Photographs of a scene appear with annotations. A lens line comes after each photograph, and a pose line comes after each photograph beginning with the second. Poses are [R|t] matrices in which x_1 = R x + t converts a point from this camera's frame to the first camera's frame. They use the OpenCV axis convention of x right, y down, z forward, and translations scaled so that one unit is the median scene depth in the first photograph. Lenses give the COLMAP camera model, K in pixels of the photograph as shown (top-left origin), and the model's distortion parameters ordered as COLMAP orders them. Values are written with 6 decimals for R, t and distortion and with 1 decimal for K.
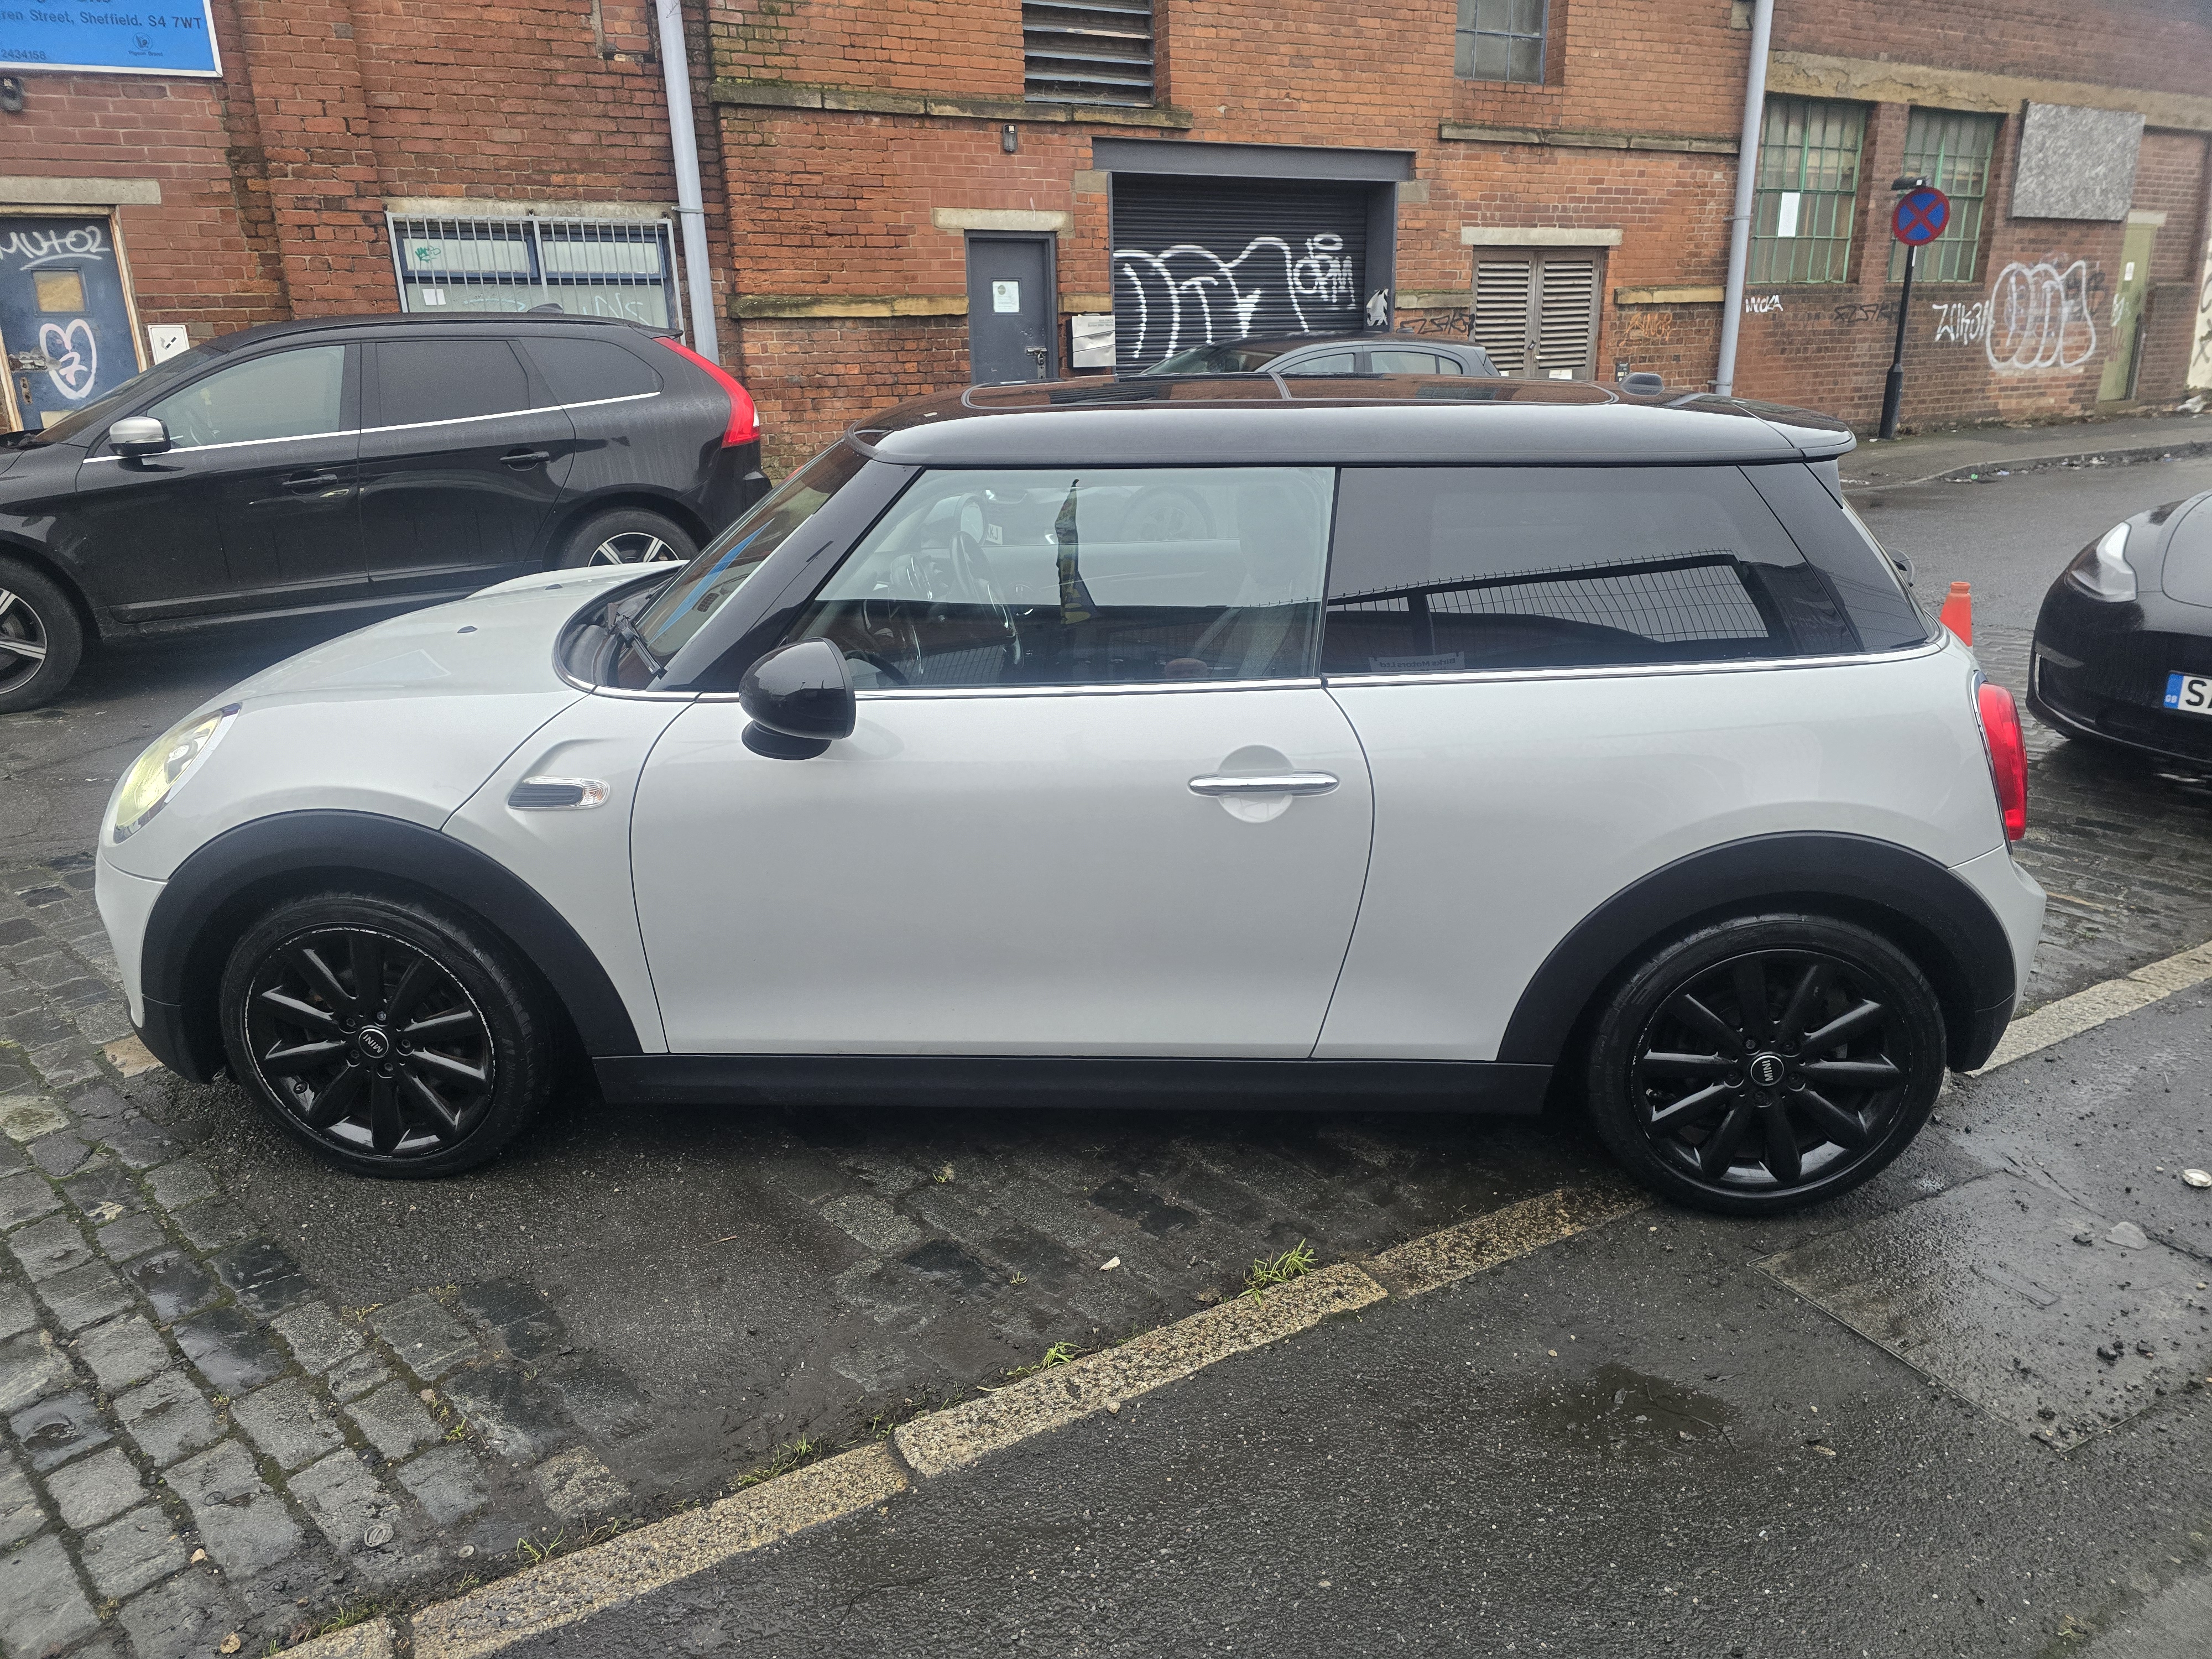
lens RADIAL K [[1593.6, 0, 1106.0], [0, 1593.6, 829.5], [0, 0, 1]] dist [0.055726, -0.068336]
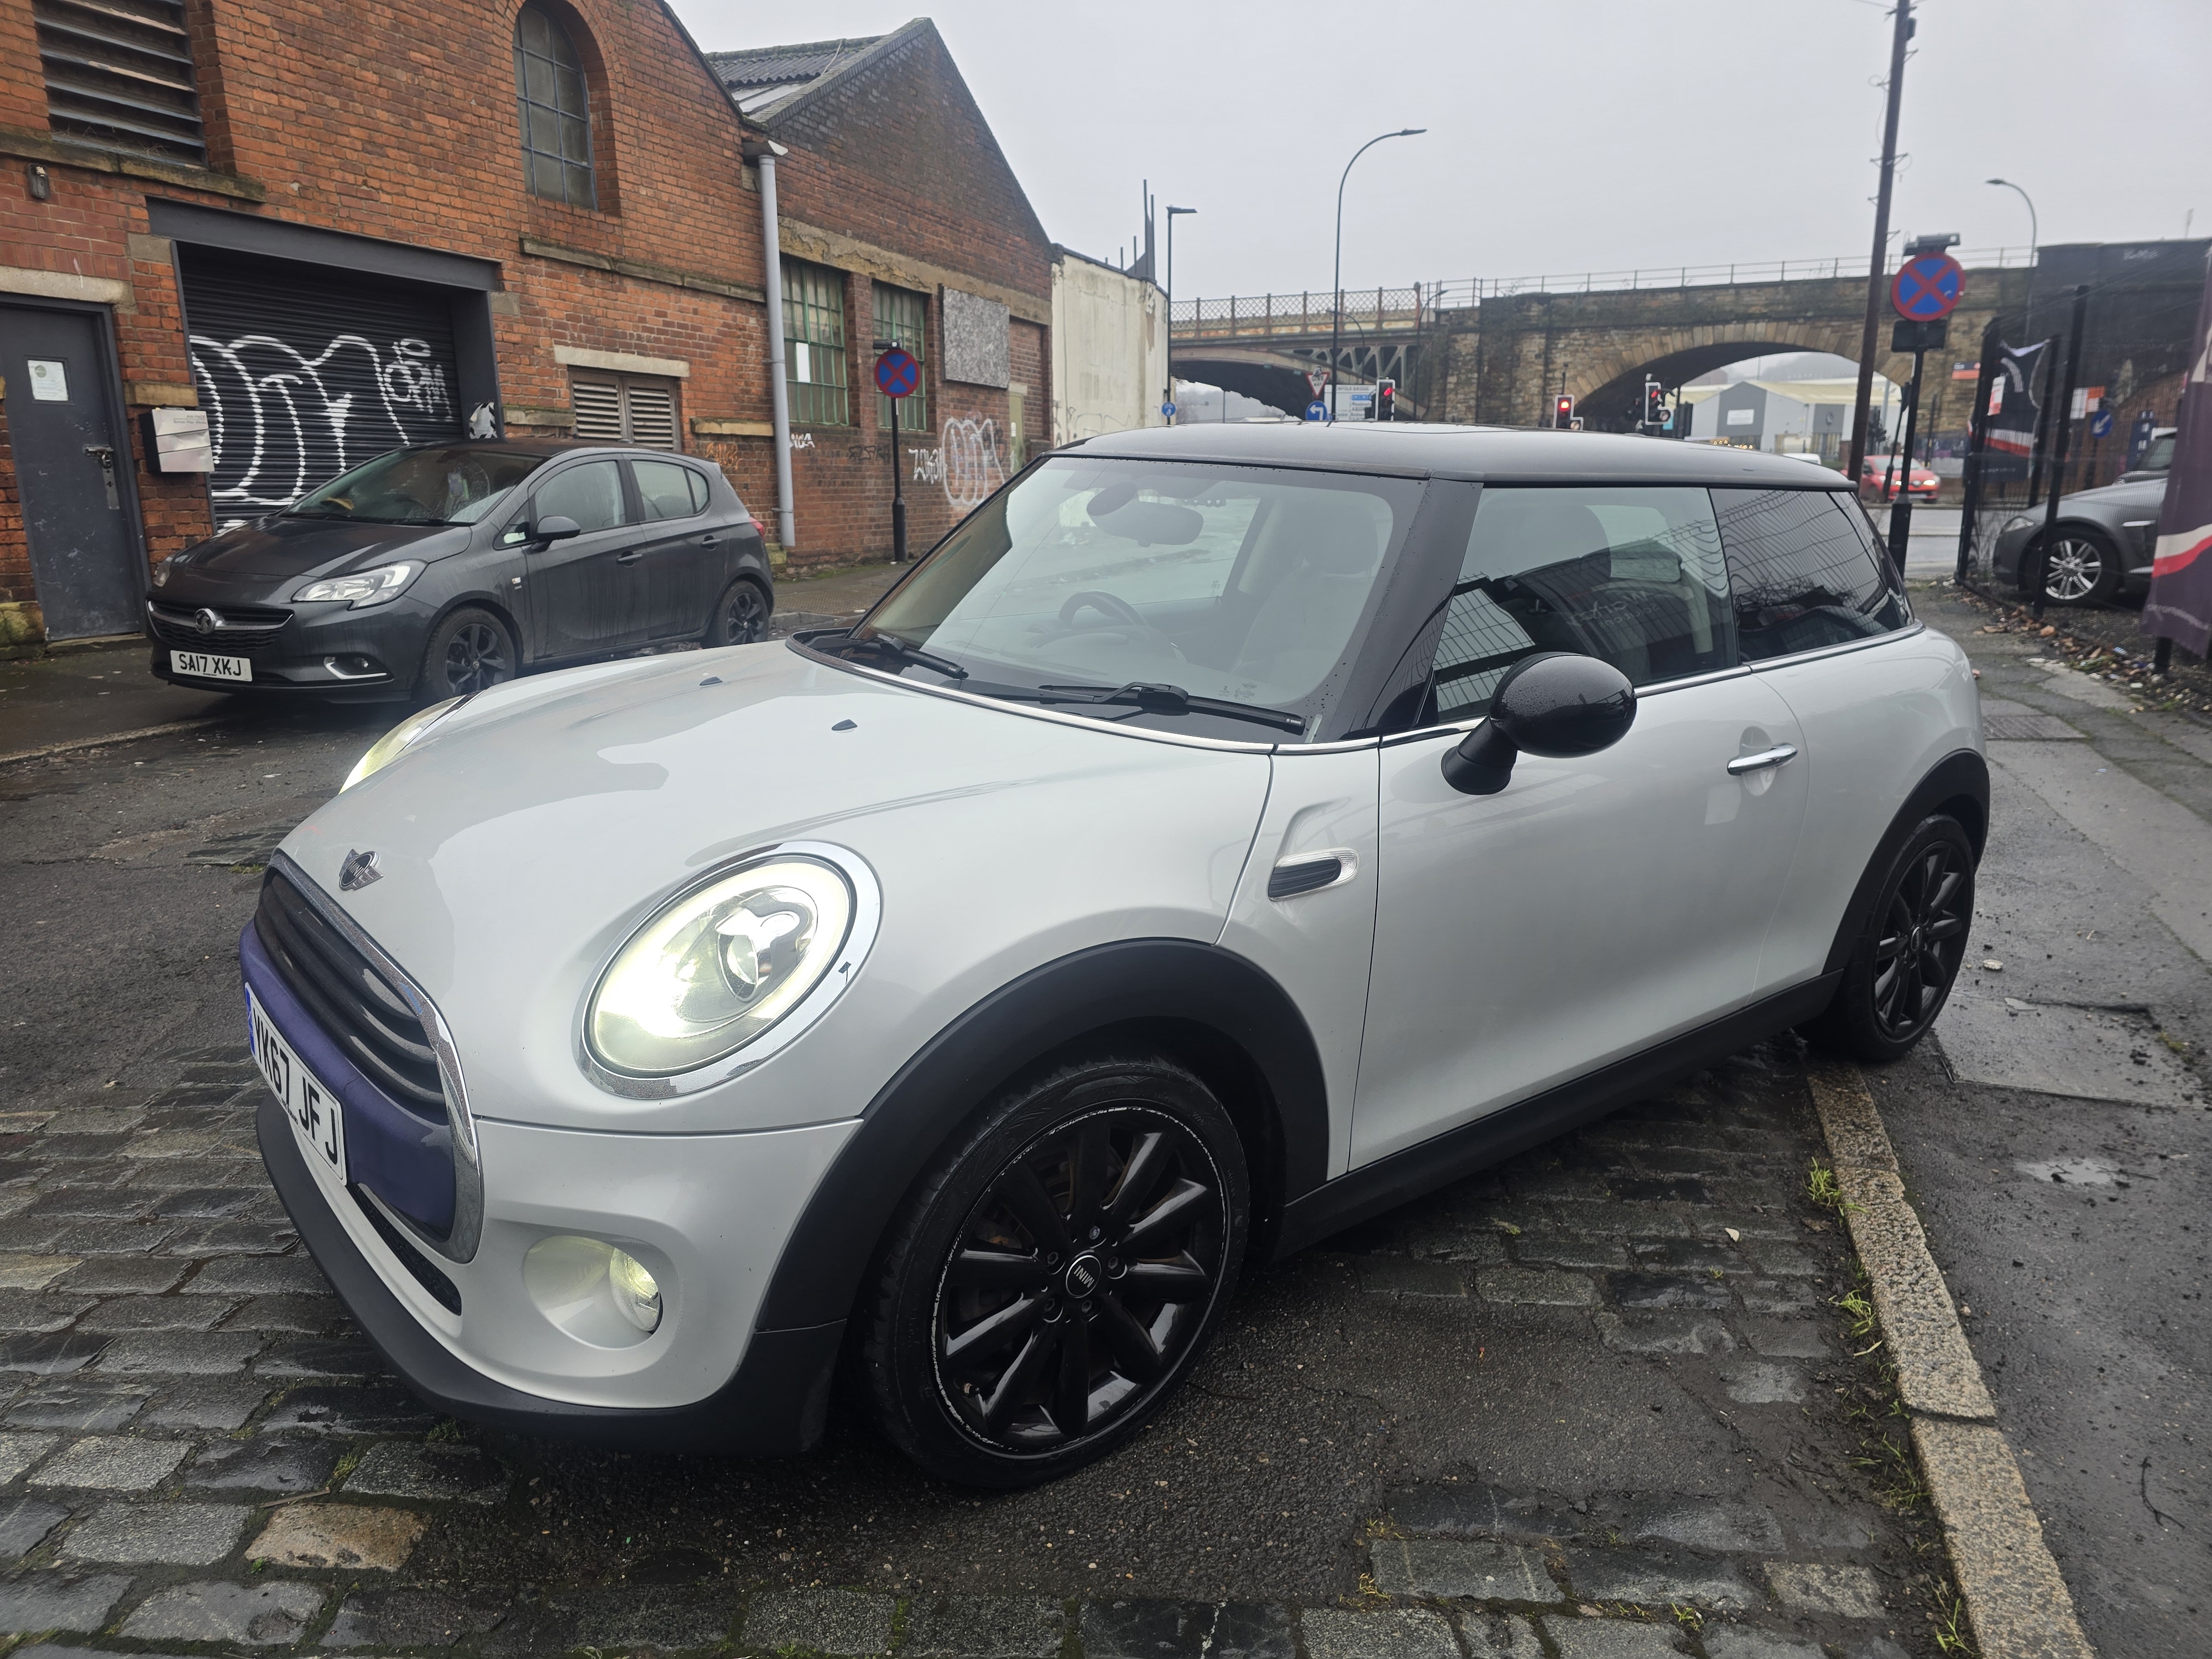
lens RADIAL K [[1593.6, 0, 1106.0], [0, 1593.6, 829.5], [0, 0, 1]] dist [0.055726, -0.068336]
pose [[0.702294, -0.127178, 0.700434, -0.257390], [0.189954, 0.981717, -0.012208, -0.015098], [-0.686076, 0.141624, 0.713612, 0.125667]]
